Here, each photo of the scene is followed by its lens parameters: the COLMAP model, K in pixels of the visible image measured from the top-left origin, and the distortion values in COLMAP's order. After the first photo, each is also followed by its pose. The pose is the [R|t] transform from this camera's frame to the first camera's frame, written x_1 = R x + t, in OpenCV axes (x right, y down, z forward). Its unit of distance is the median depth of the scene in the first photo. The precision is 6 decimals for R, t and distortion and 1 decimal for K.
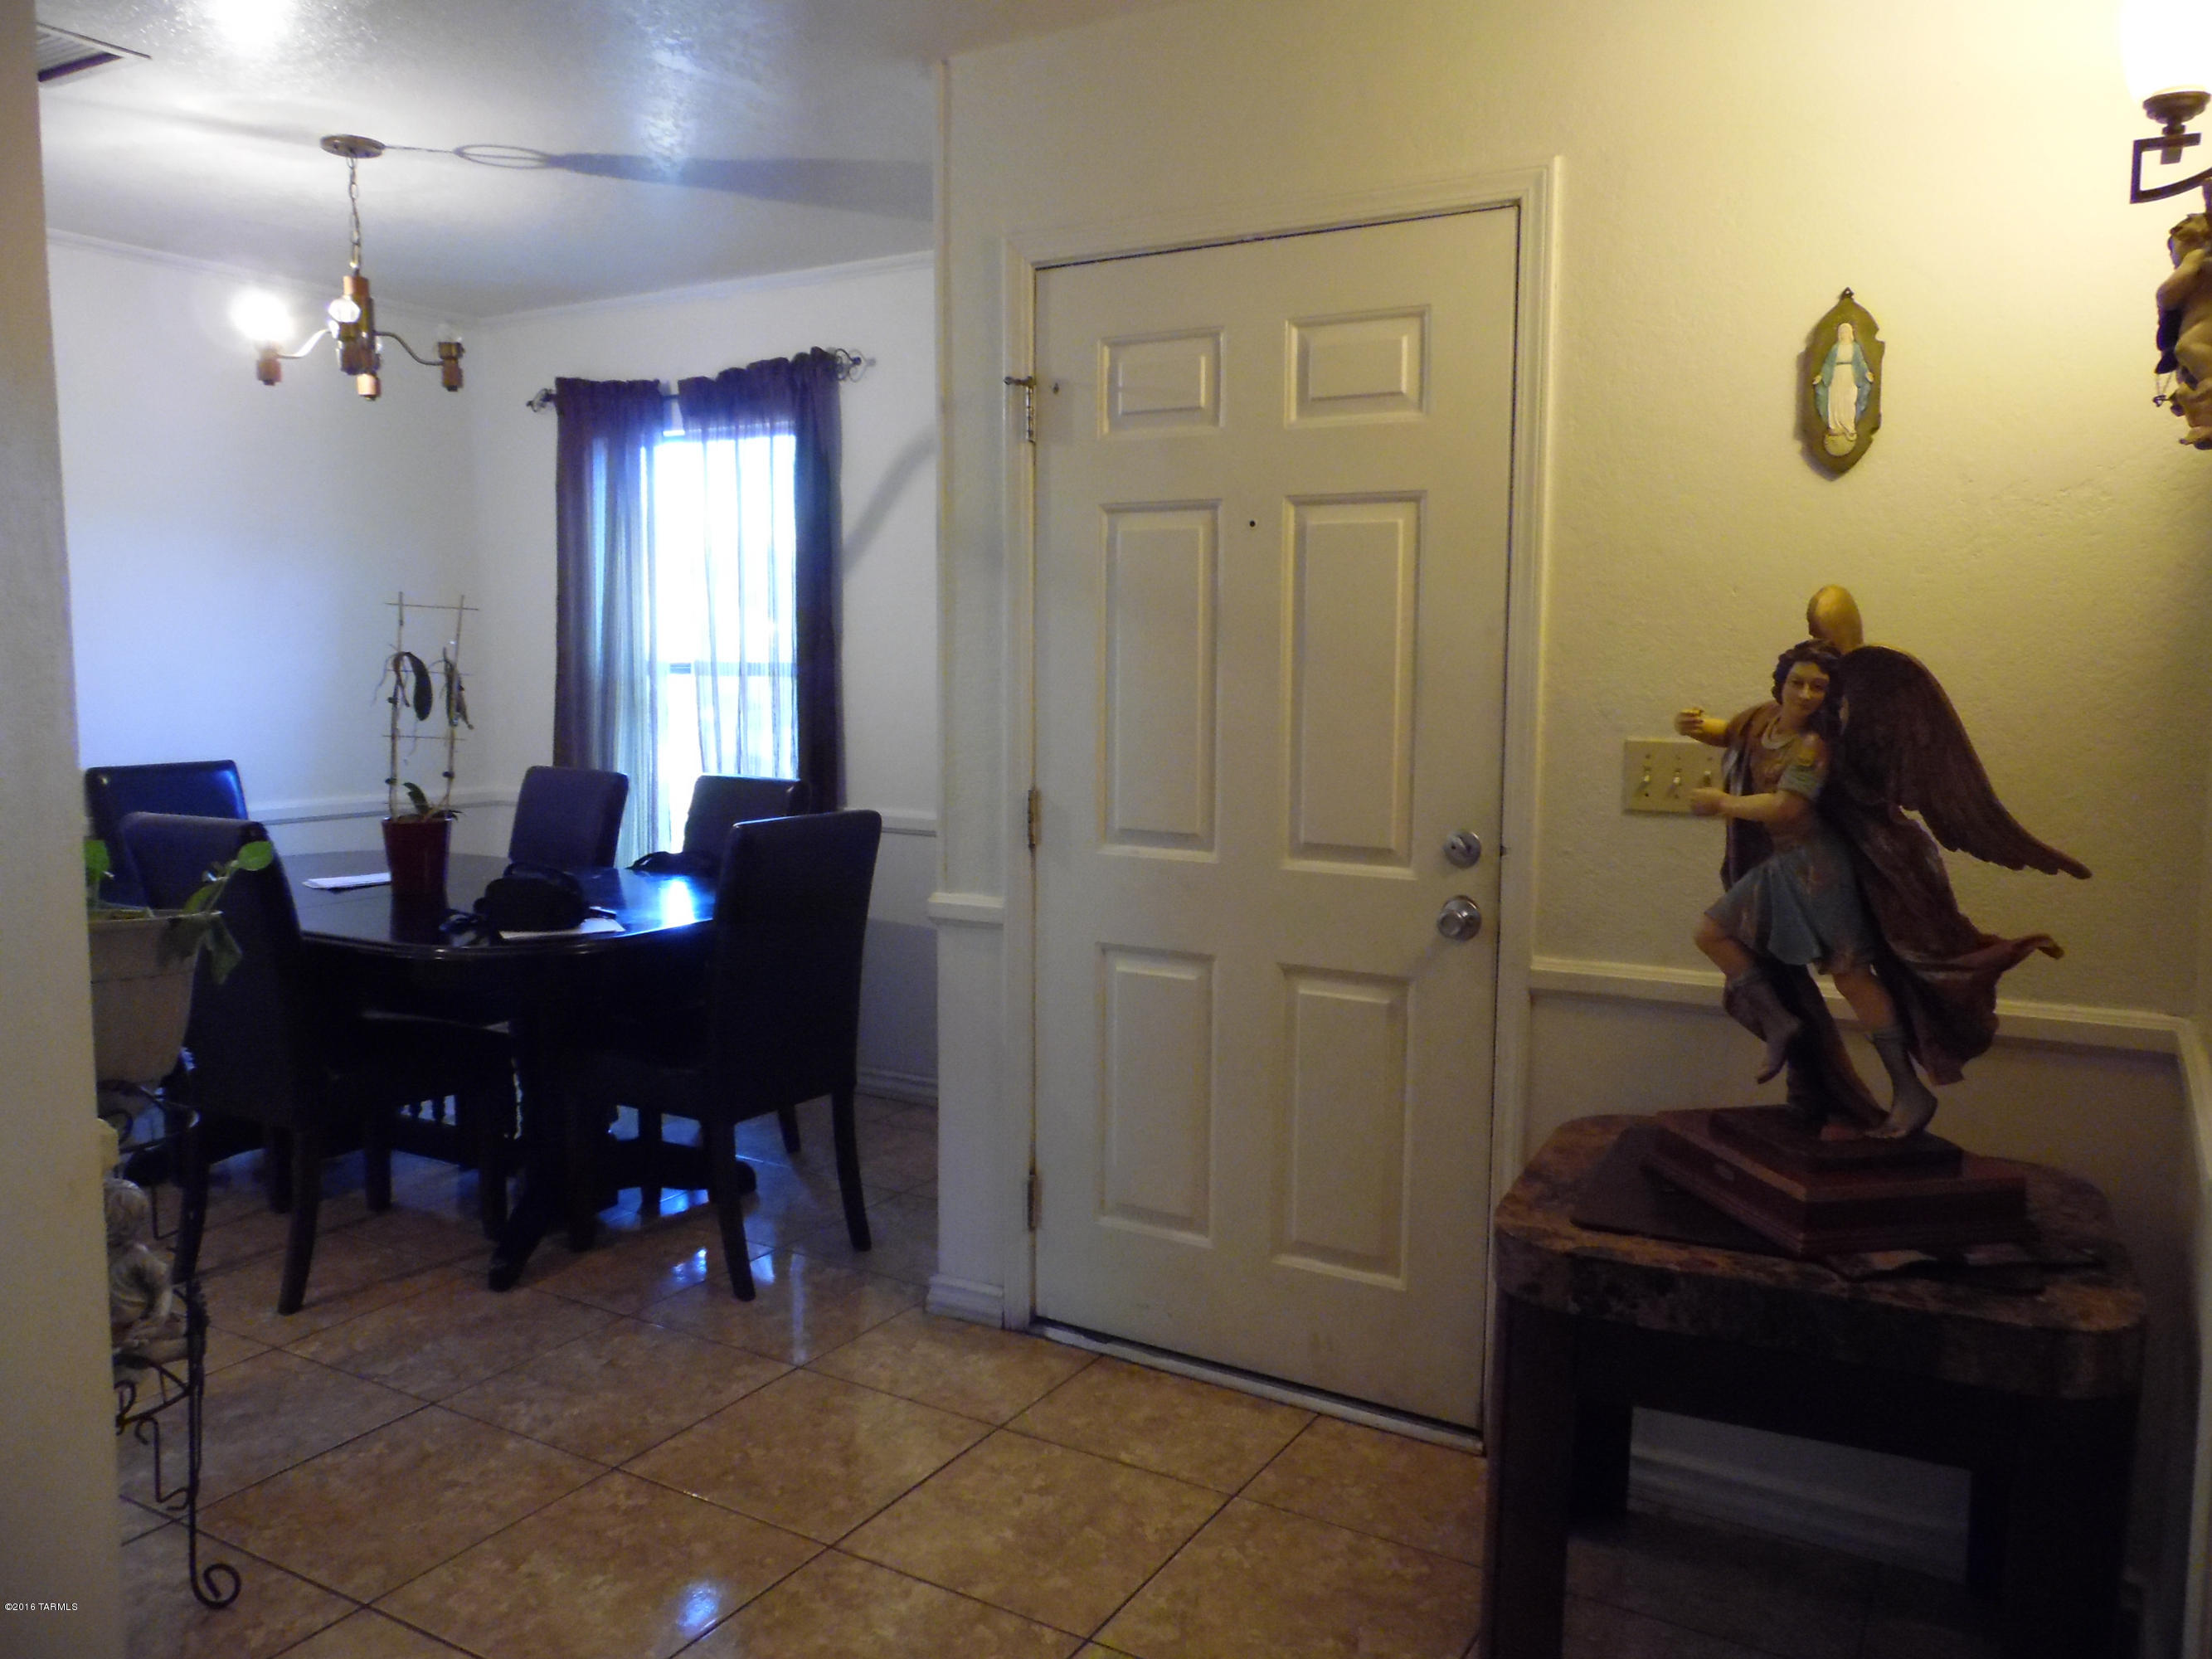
lens RADIAL K [[1654.9, 0, 1107.1], [0, 1654.9, 824.9], [0, 0, 1]] dist [-0.021894, 0.048840]
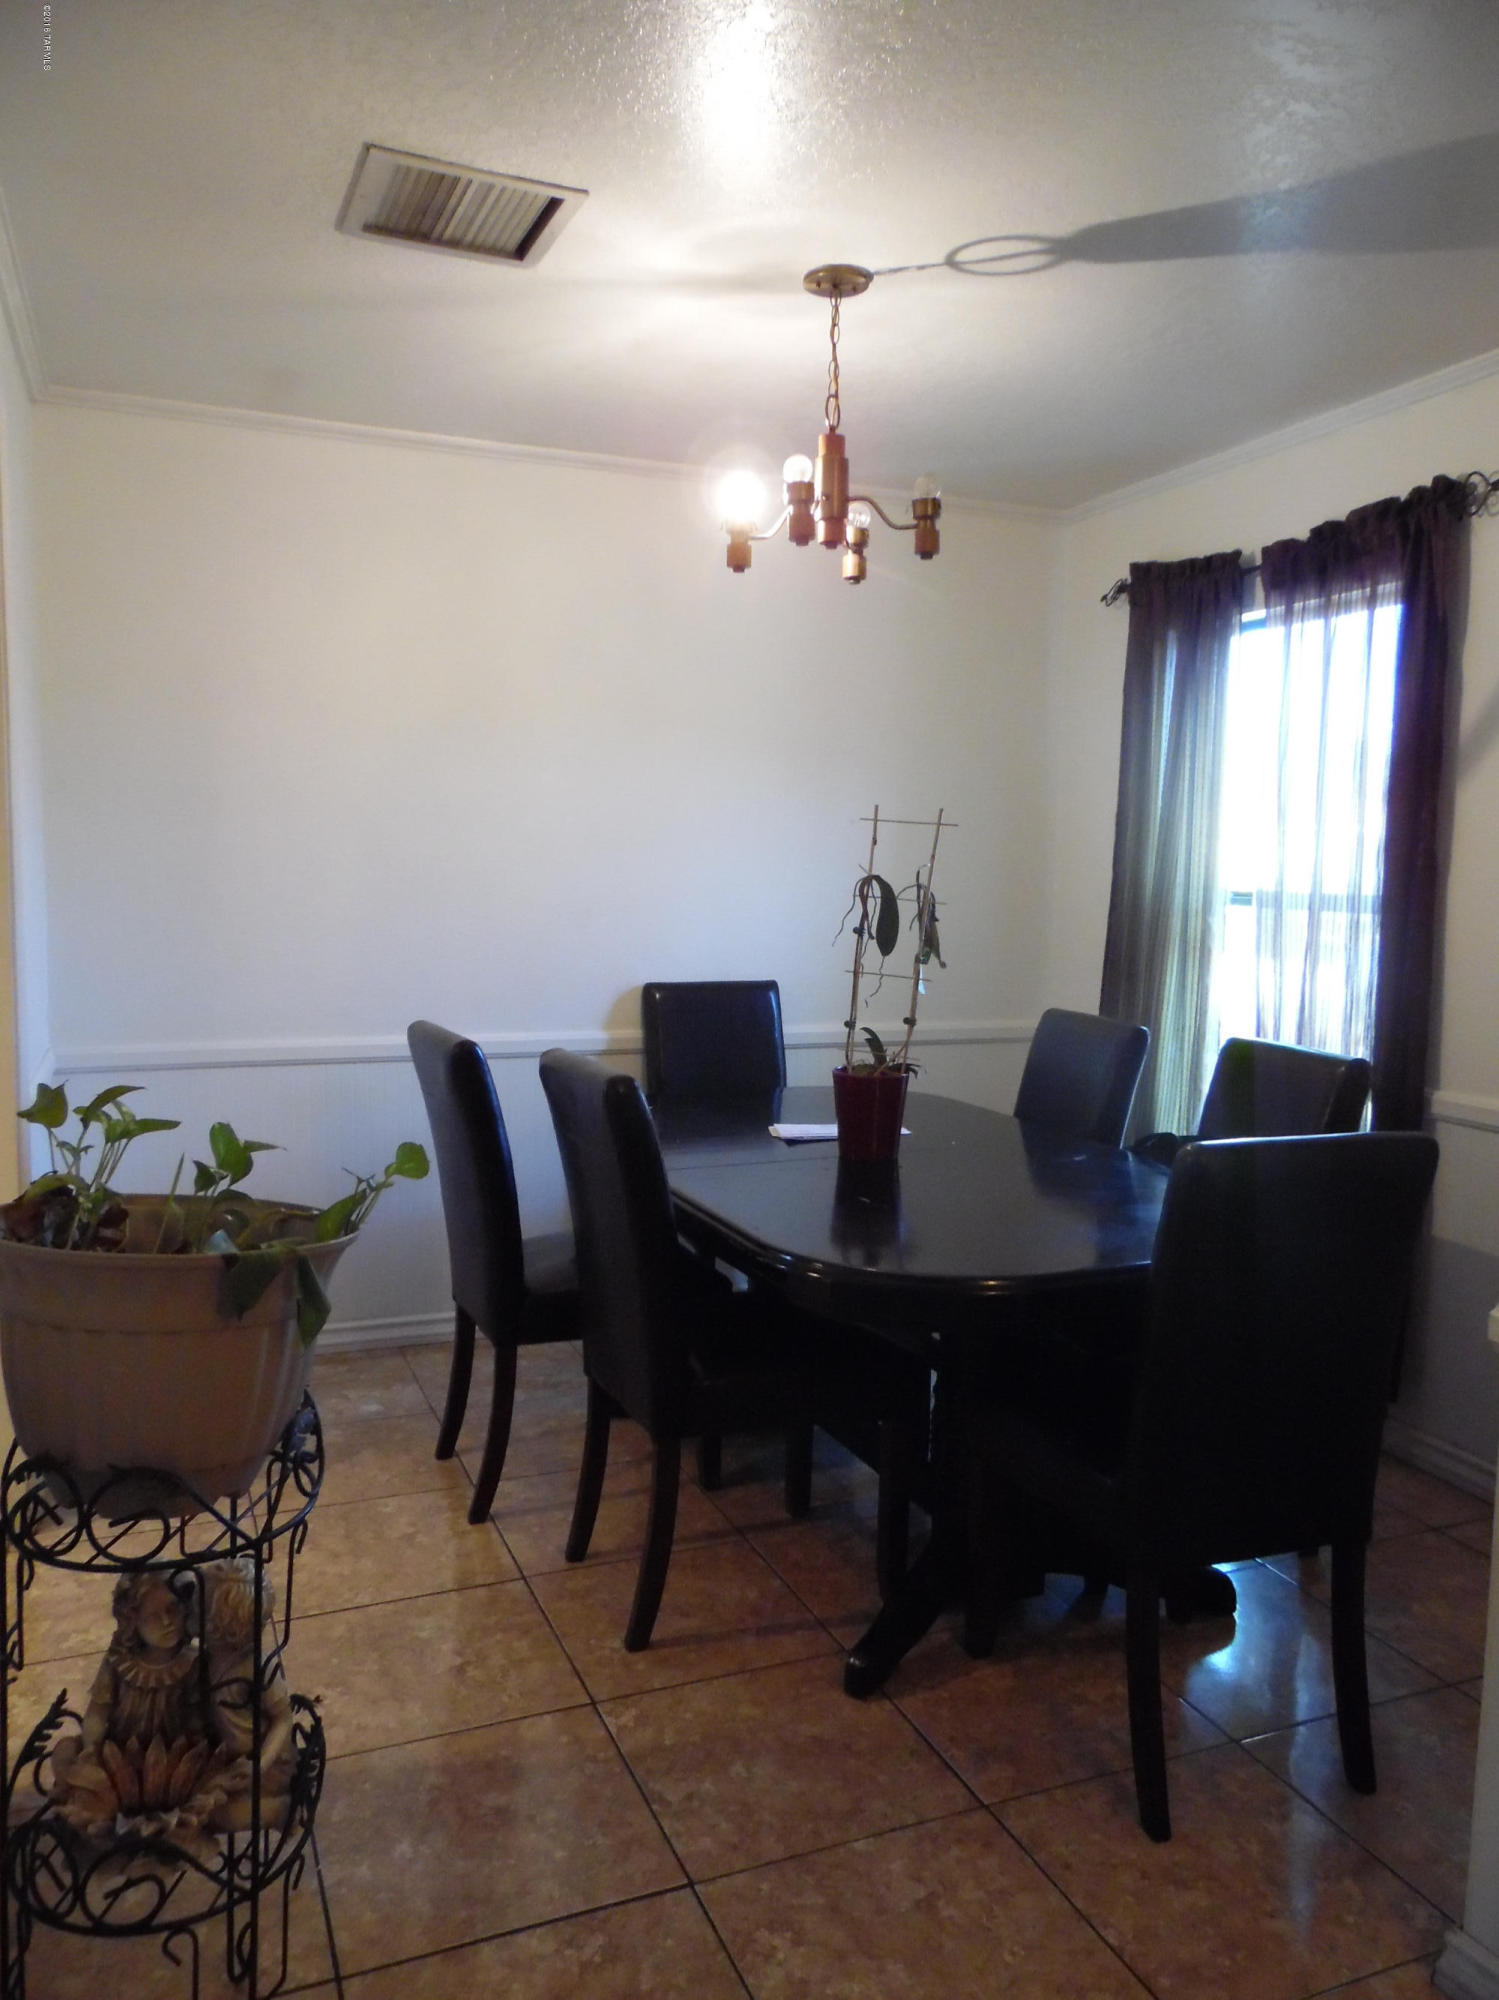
lens RADIAL K [[1496.2, 0, 763.7], [0, 1496.2, 1013.8], [0, 0, 1]] dist [-0.021894, 0.048840]
pose [[0.804796, 0.069168, -0.589508, -0.008315], [-0.075303, 0.997060, 0.014184, -0.039497], [0.588756, 0.032976, 0.807638, 0.339400]]
